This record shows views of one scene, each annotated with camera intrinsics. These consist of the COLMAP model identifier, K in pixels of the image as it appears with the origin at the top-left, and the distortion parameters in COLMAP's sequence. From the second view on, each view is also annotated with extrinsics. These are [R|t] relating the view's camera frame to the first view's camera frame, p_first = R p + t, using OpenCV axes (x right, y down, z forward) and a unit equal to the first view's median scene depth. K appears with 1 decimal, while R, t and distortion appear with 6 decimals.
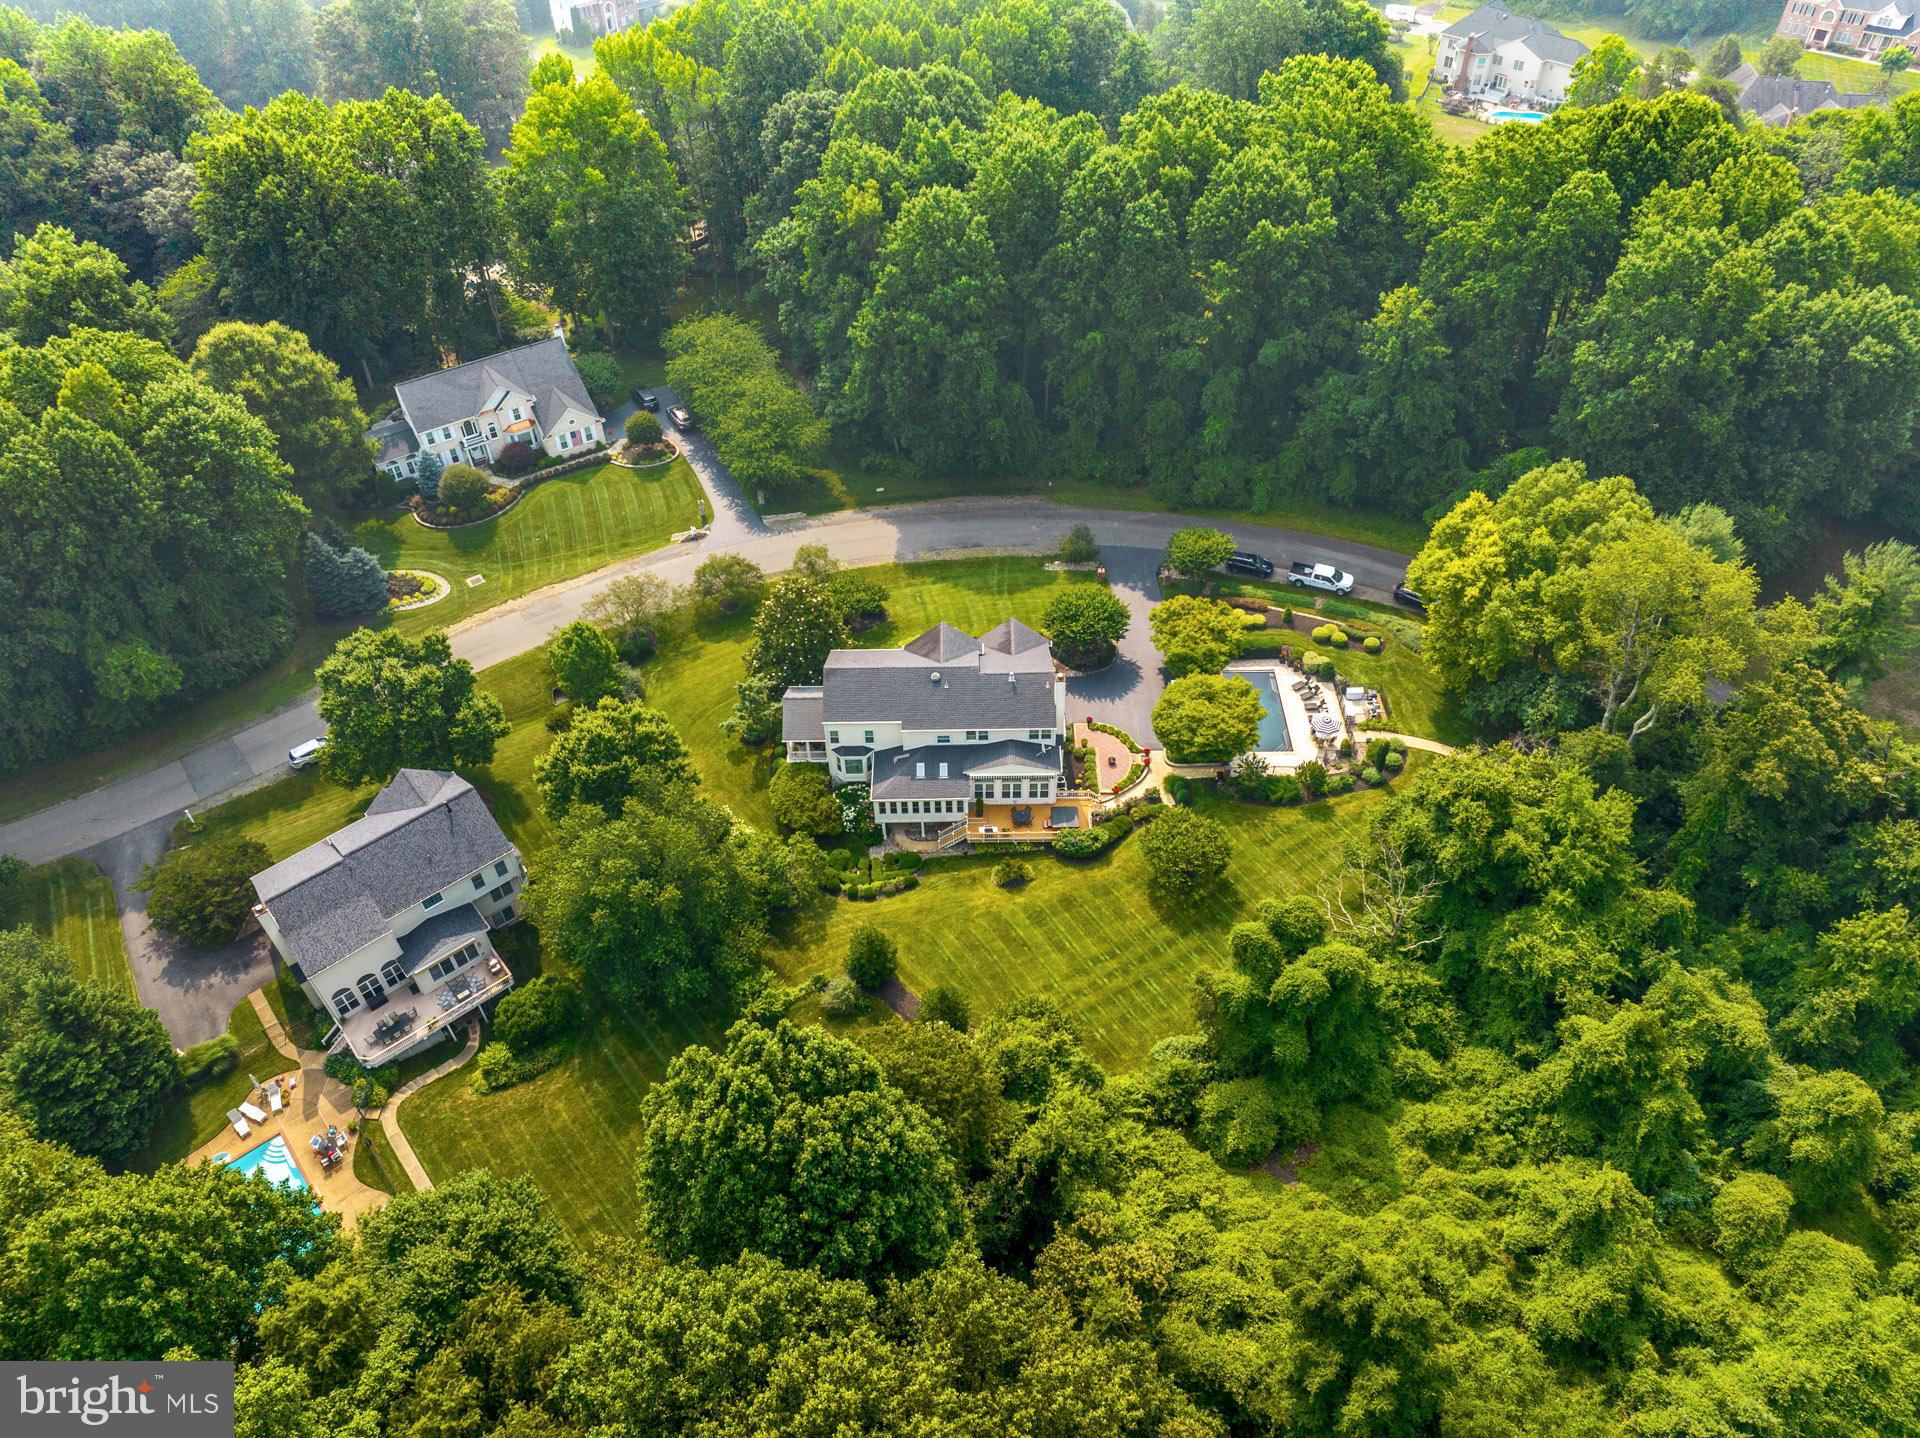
lens RADIAL K [[1349.5, 0, 953.5], [0, 1349.5, 722.1], [0, 0, 1]] dist [-0.037894, -0.007167]
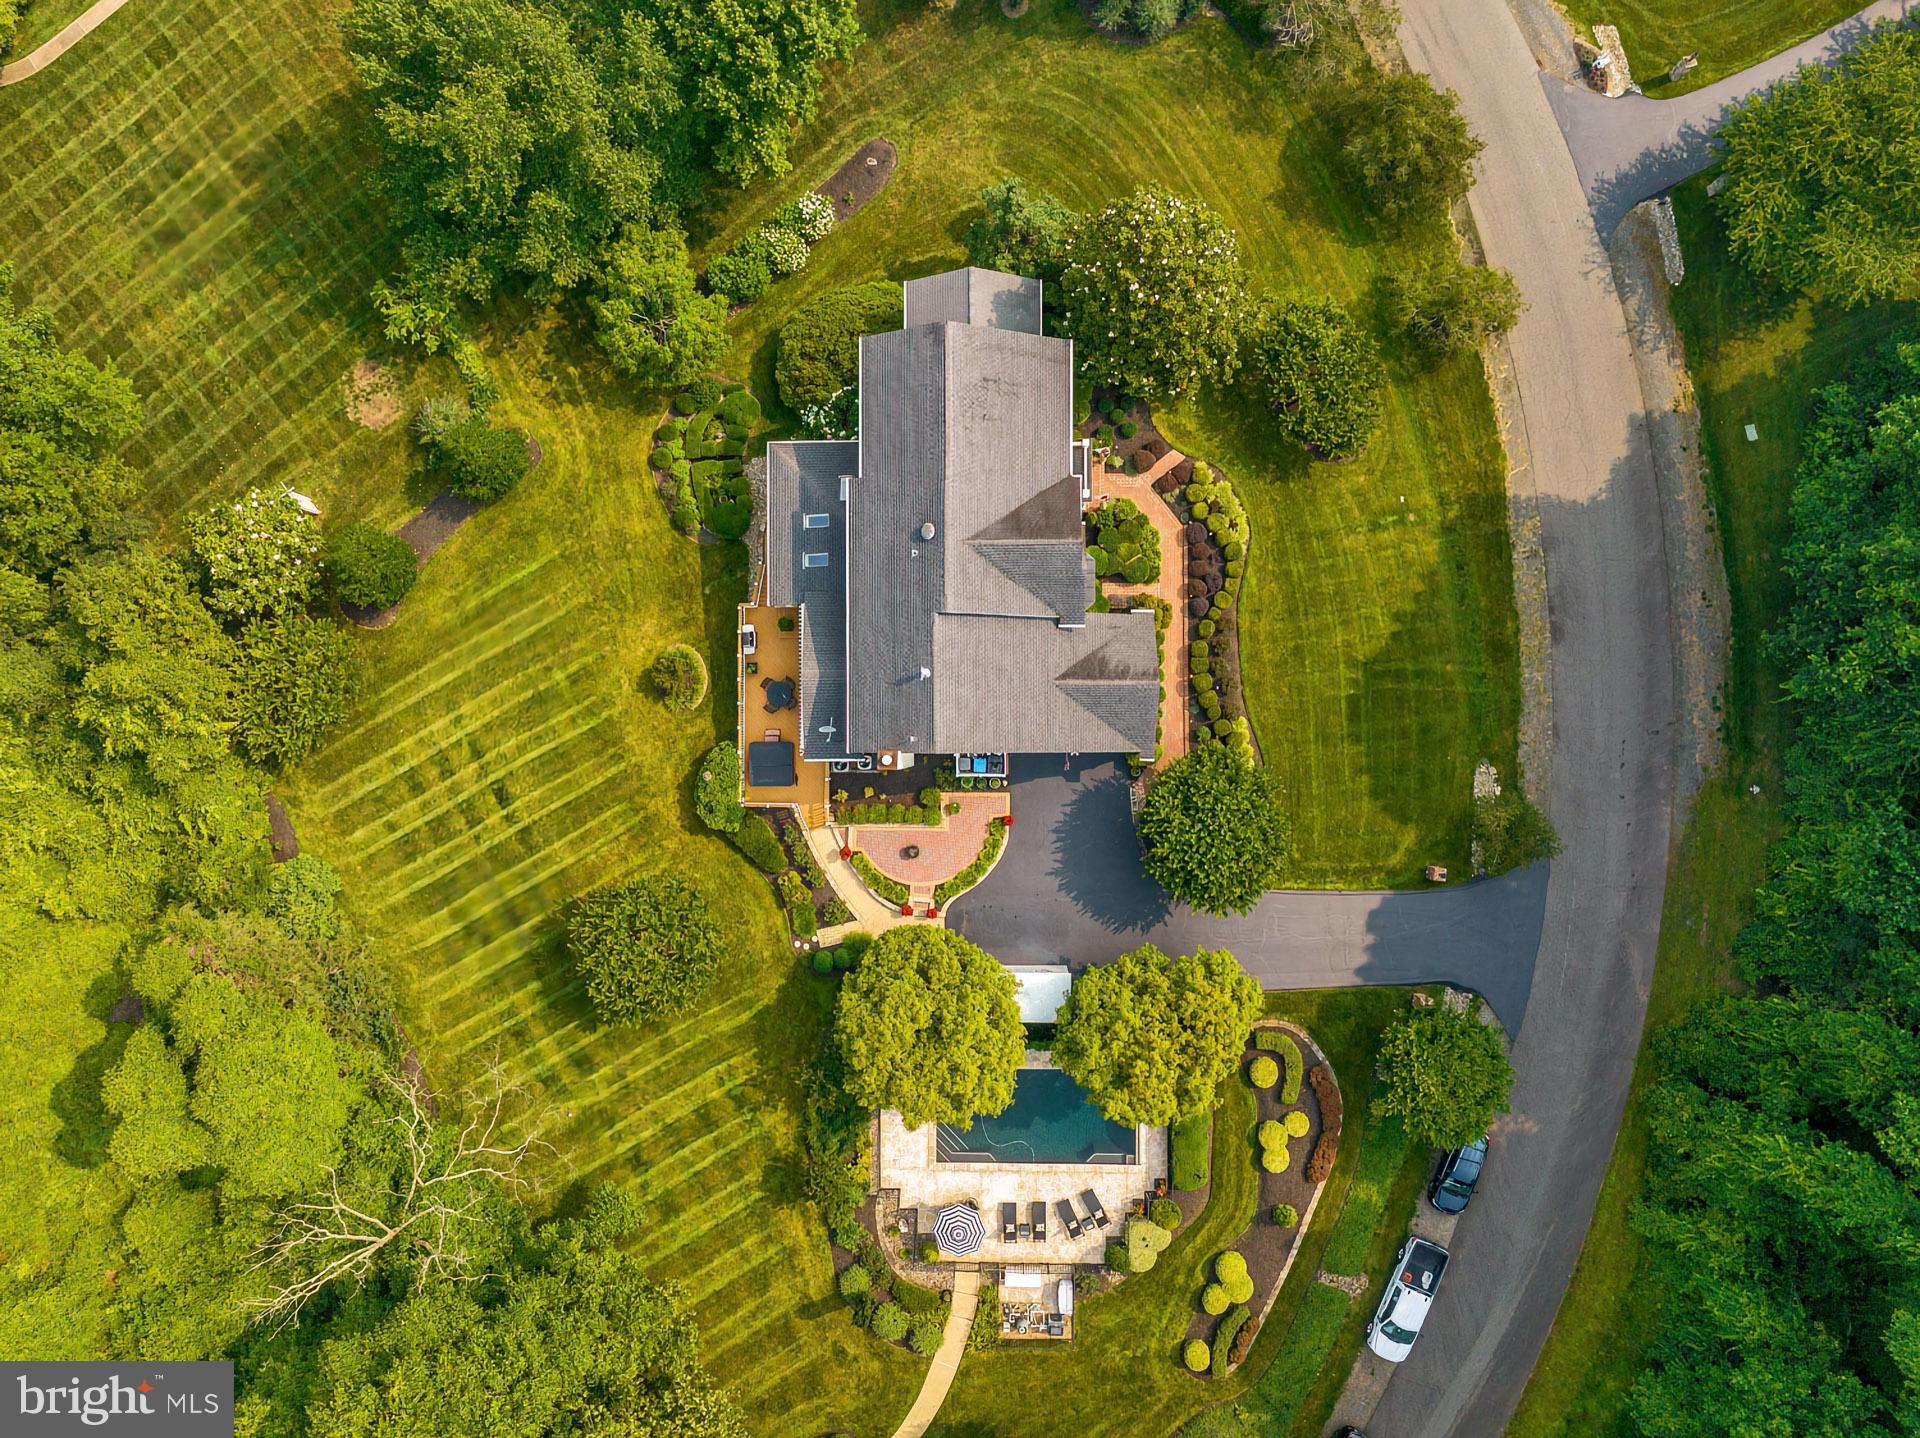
lens RADIAL K [[1349.5, 0, 953.5], [0, 1349.5, 722.1], [0, 0, 1]] dist [-0.037894, -0.007167]
pose [[0.002561, 0.999970, 0.007276, 0.058355], [-0.688645, -0.003512, 0.725090, -0.425217], [0.725094, -0.006868, 0.688616, 0.627658]]
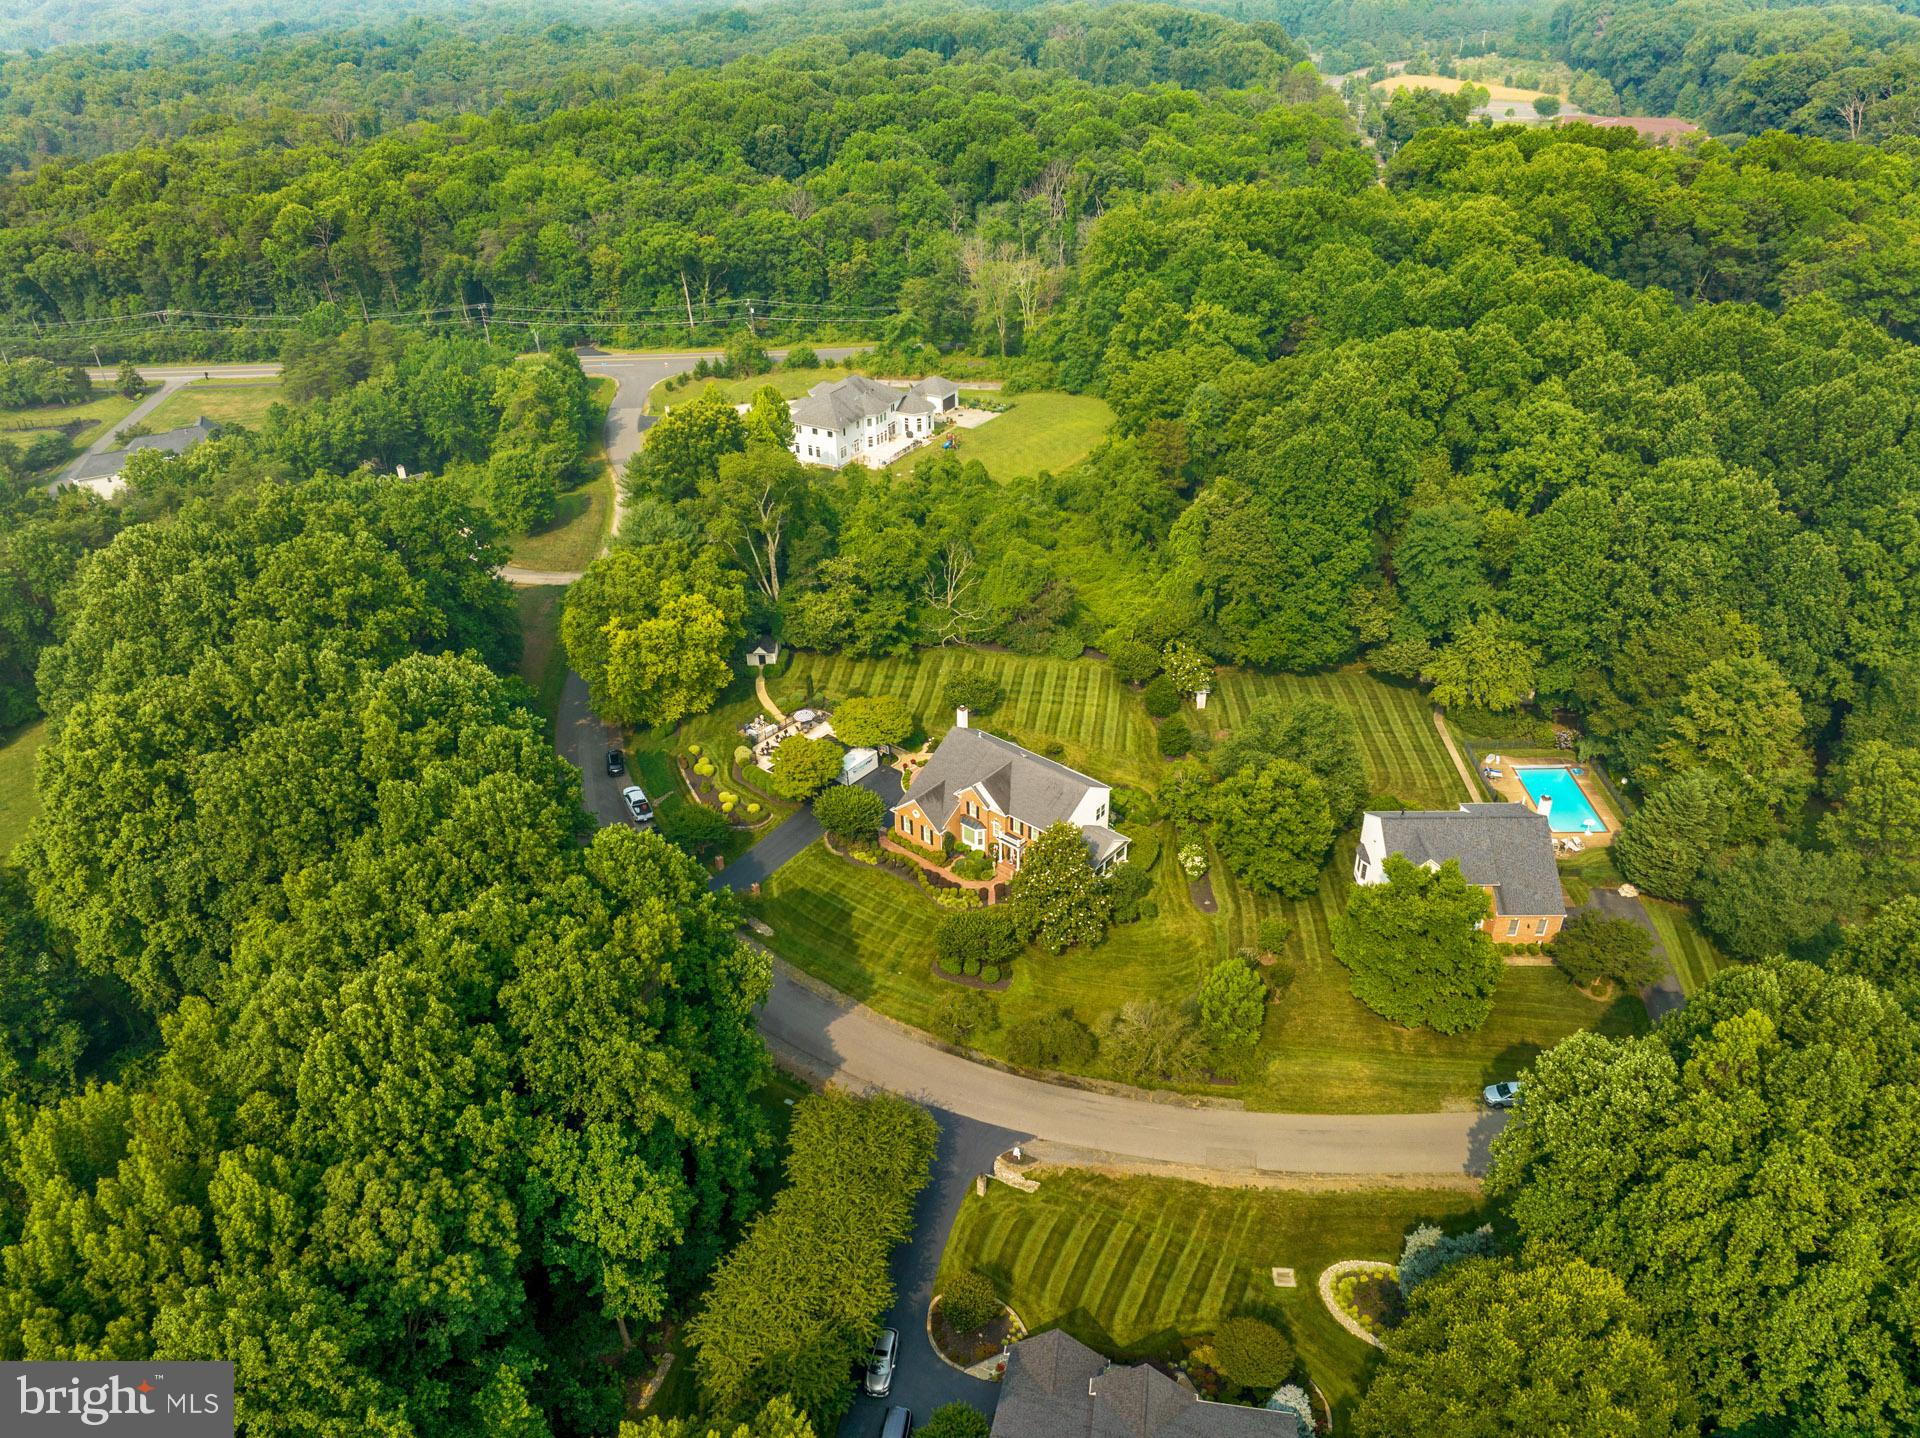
lens RADIAL K [[1349.5, 0, 953.5], [0, 1349.5, 722.1], [0, 0, 1]] dist [-0.037894, -0.007167]
pose [[-0.761214, -0.312548, 0.568214, -0.684524], [0.487202, 0.302659, 0.819165, -1.132842], [-0.428003, 0.900395, -0.078114, 1.087300]]
